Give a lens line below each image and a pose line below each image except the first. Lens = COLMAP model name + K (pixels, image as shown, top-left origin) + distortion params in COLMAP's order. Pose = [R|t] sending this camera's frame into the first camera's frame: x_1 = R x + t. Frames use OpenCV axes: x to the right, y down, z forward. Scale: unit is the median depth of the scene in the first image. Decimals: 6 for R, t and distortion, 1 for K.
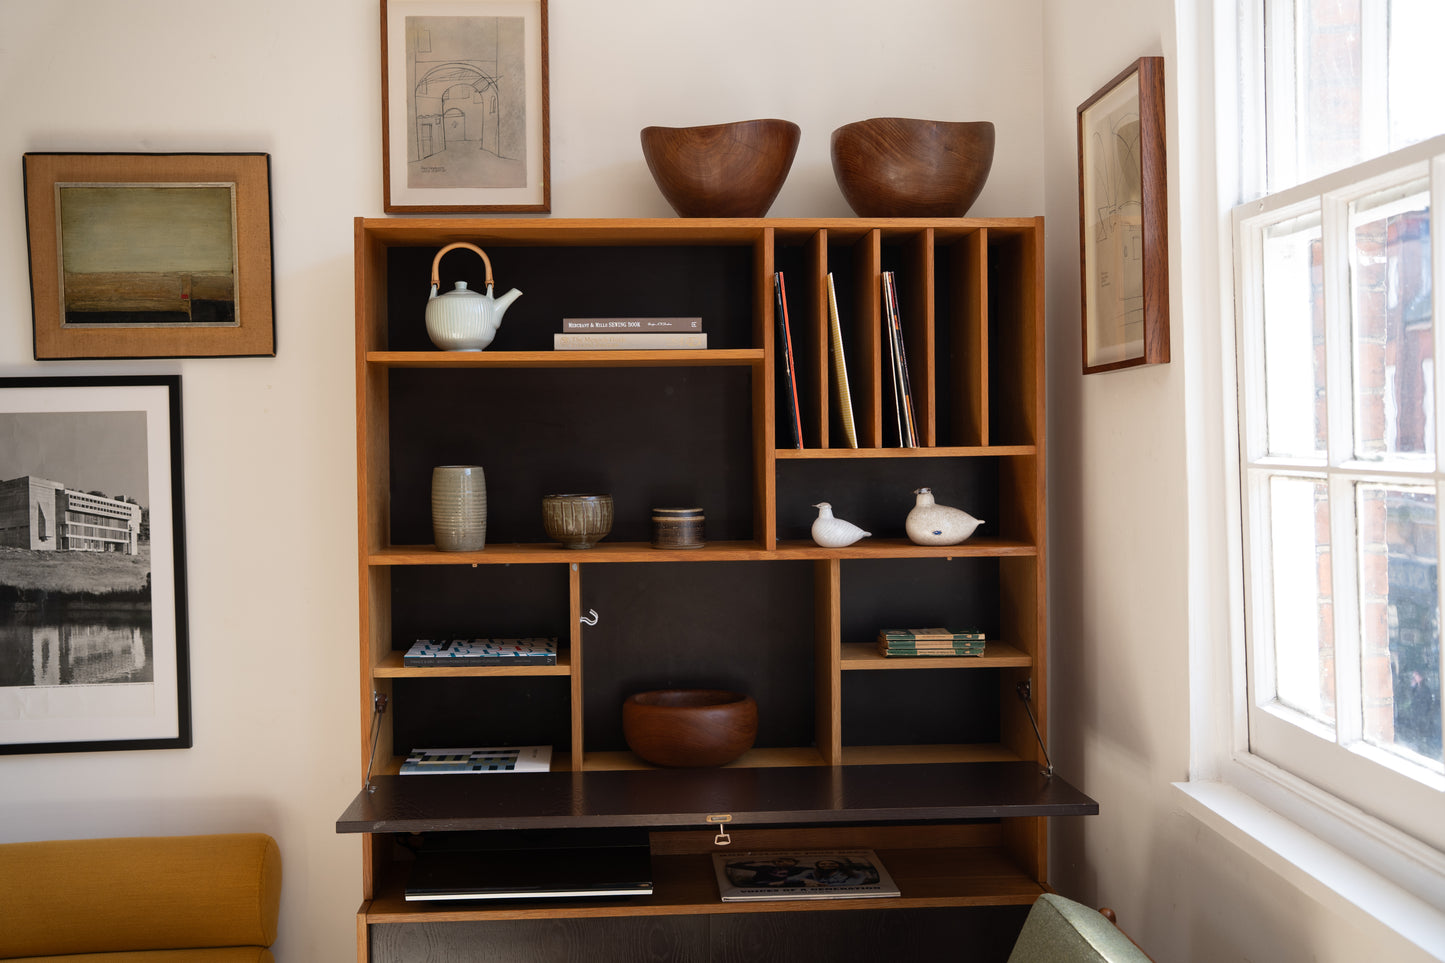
lens RADIAL K [[1593.2, 0, 748.9], [0, 1593.2, 486.4], [0, 0, 1]] dist [-0.003389, 0.069238]
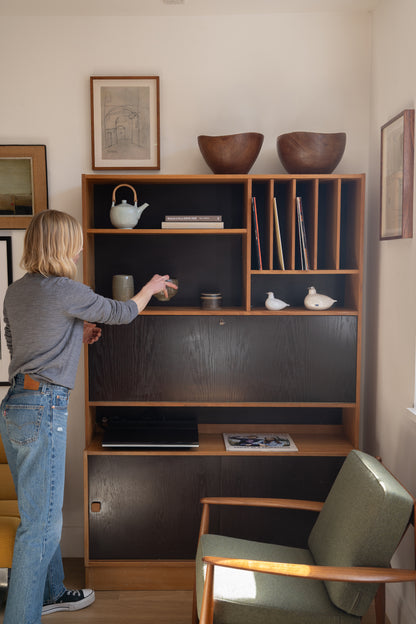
lens RADIAL K [[750.5, 0, 194.4], [0, 750.5, 329.6], [0, 0, 1]] dist [0.062942, 0.042993]
pose [[0.997320, 0.016942, -0.071178, 0.013759], [-0.011635, 0.997166, 0.074334, -0.016823], [0.072235, -0.073306, 0.994690, -0.162366]]
